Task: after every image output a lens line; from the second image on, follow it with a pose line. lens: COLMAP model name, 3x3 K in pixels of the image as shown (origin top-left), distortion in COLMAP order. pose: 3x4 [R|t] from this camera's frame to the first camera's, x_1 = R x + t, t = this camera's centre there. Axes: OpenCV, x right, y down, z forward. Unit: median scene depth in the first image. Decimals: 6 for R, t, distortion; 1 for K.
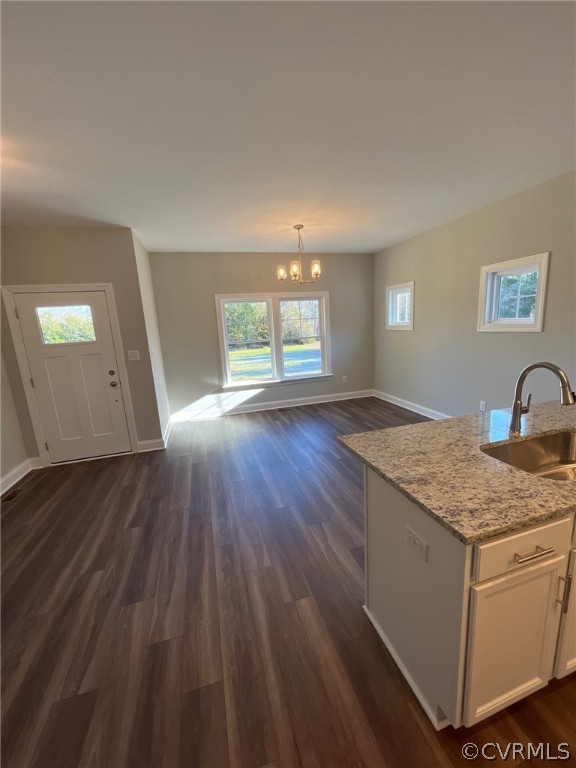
lens RADIAL K [[310.4, 0, 291.7], [0, 310.4, 385.9], [0, 0, 1]] dist [0.003109, 0.000347]
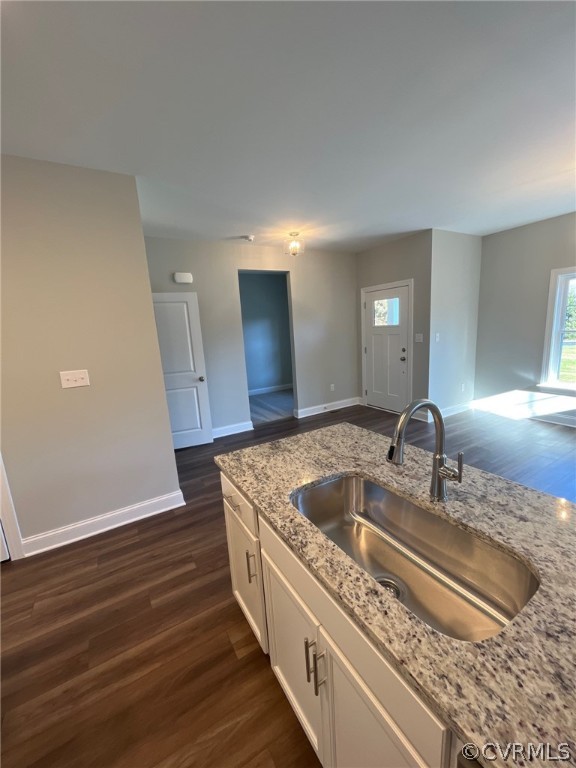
lens RADIAL K [[310.4, 0, 290.6], [0, 310.4, 384.0], [0, 0, 1]] dist [0.003109, 0.000347]
pose [[0.241202, 0.220620, -0.945065, 1.170794], [-0.150089, 0.970581, 0.188271, -0.163826], [0.958799, 0.096432, 0.267218, 0.472183]]
